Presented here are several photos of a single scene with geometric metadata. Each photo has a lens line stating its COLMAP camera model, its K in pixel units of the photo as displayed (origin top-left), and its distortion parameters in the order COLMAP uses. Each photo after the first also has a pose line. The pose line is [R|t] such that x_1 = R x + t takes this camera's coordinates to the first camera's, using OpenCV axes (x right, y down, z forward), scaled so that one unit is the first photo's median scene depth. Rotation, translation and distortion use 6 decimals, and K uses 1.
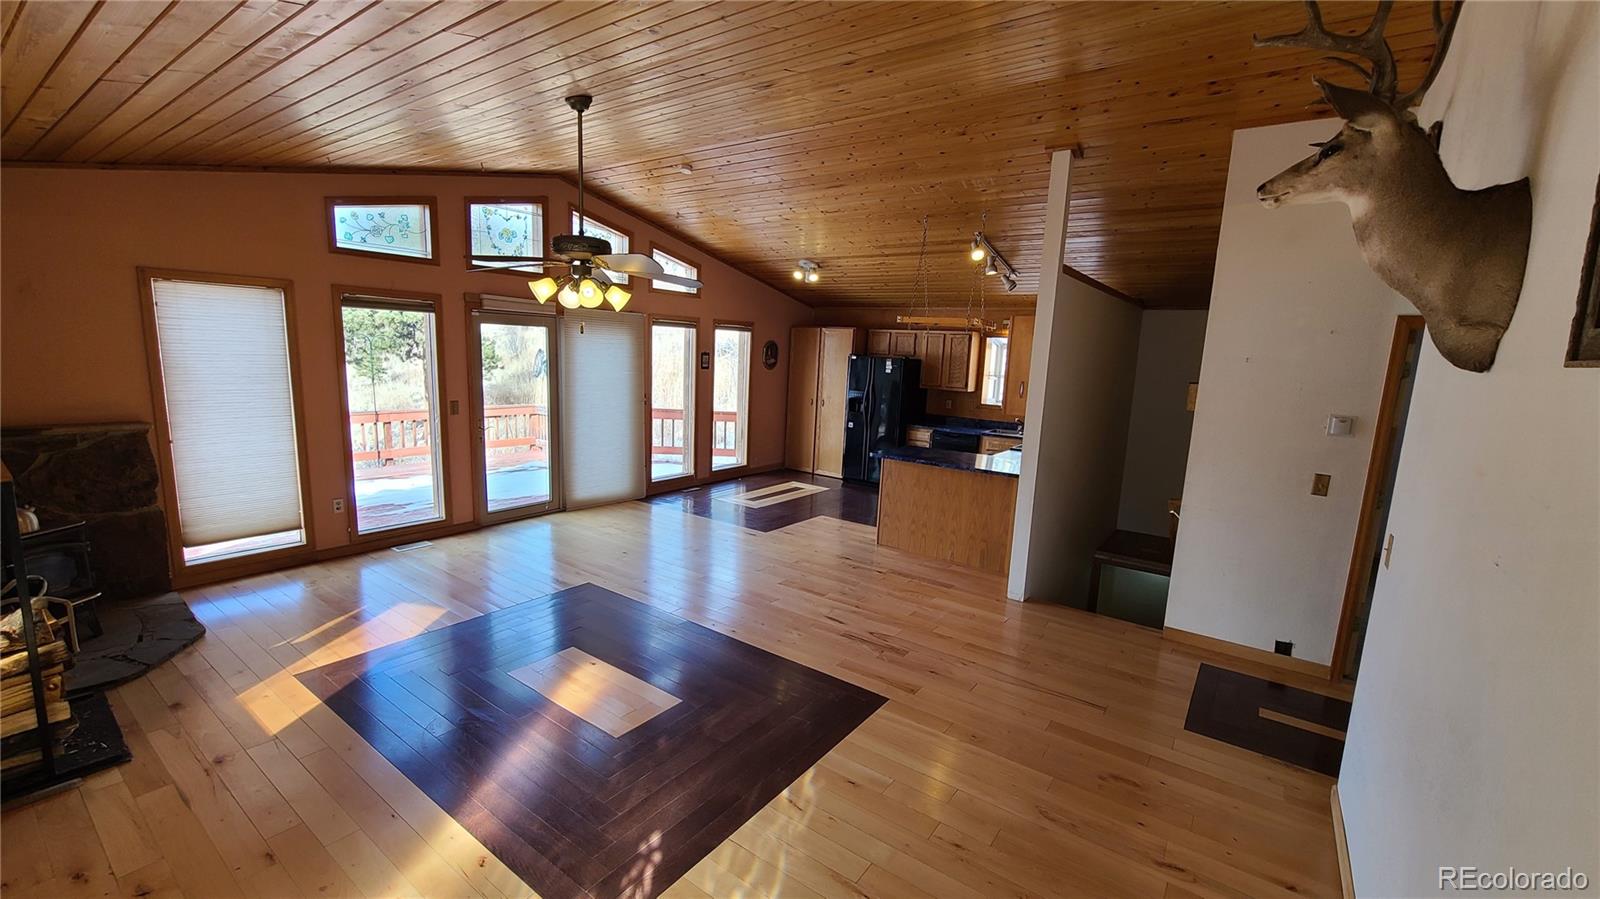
lens RADIAL K [[644.0, 0, 807.3], [0, 644.0, 450.7], [0, 0, 1]] dist [-0.000462, 0.000159]
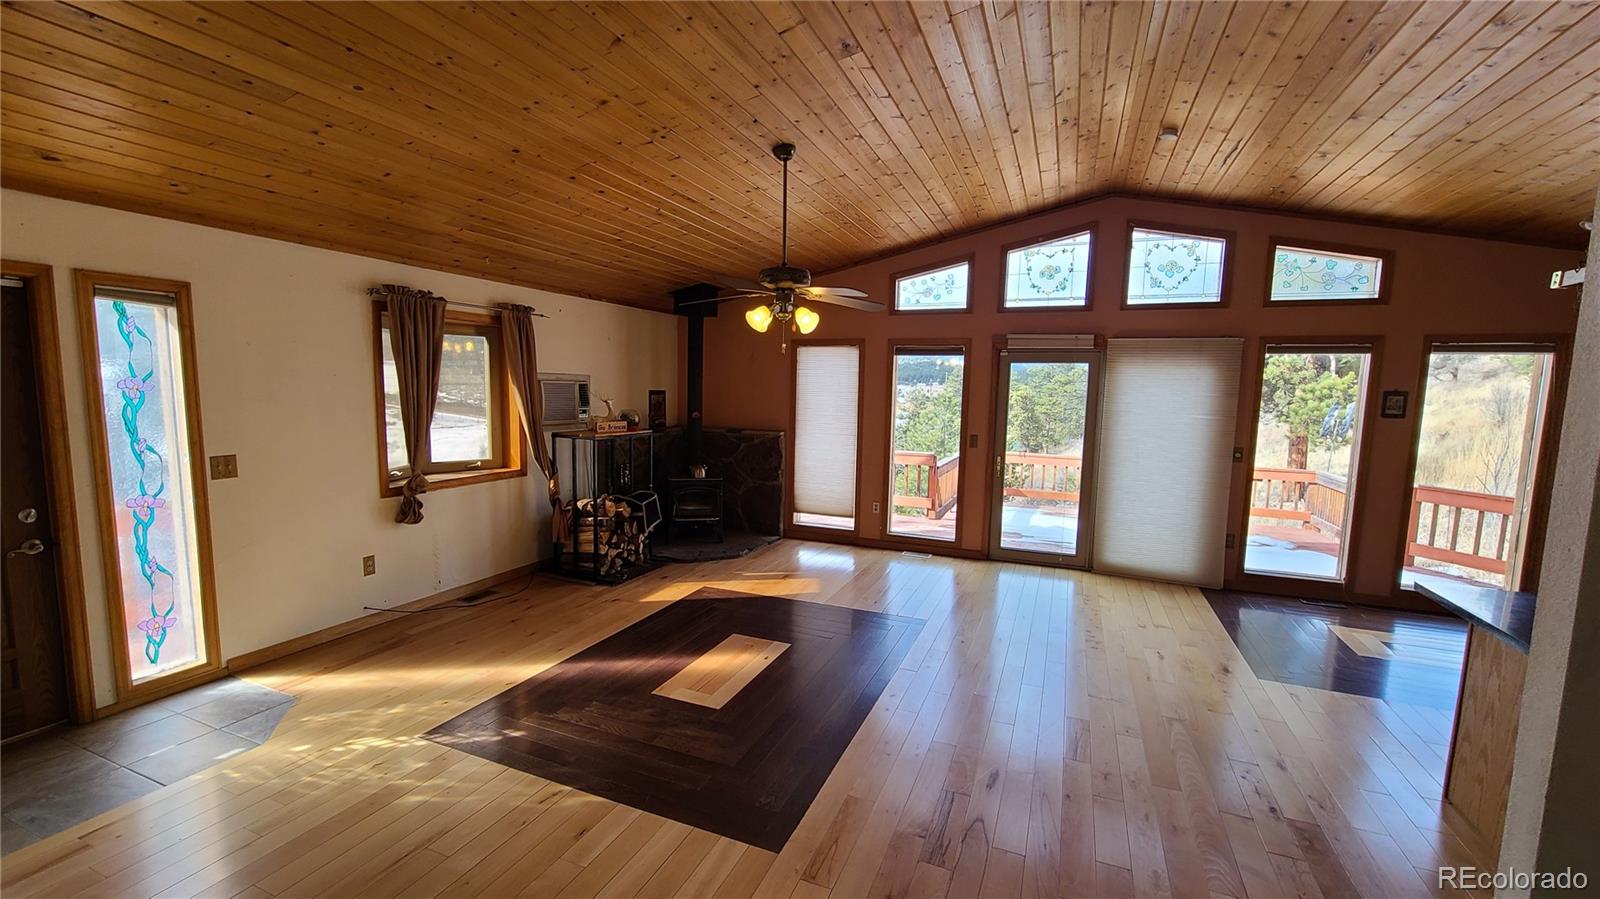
lens RADIAL K [[644.0, 0, 797.9], [0, 644.0, 460.8], [0, 0, 1]] dist [-0.000462, 0.000159]
pose [[0.228811, 0.074994, -0.970578, 0.472464], [-0.161017, 0.986210, 0.038243, -0.030855], [0.960062, 0.147530, 0.237731, 0.498682]]
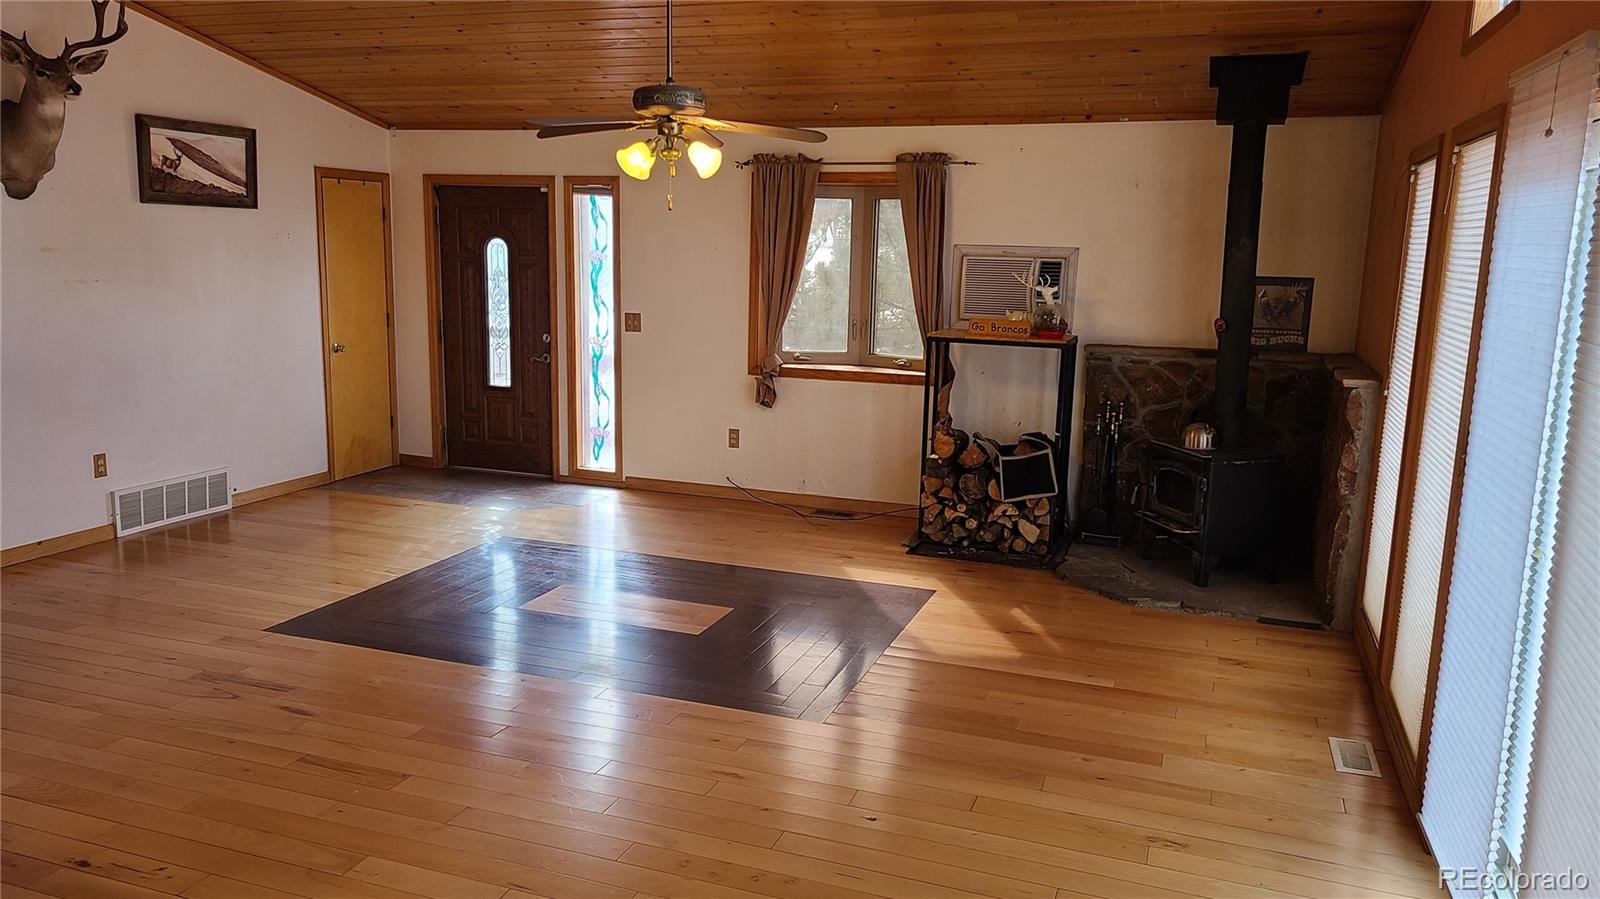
lens RADIAL K [[1192.4, 0, 789.9], [0, 1192.4, 449.5], [0, 0, 1]] dist [0.035981, 0.000221]
pose [[-0.959551, -0.017479, -0.280991, -0.052602], [-0.105735, 0.947381, 0.302143, -0.227019], [0.260924, 0.319632, -0.910908, 1.555827]]
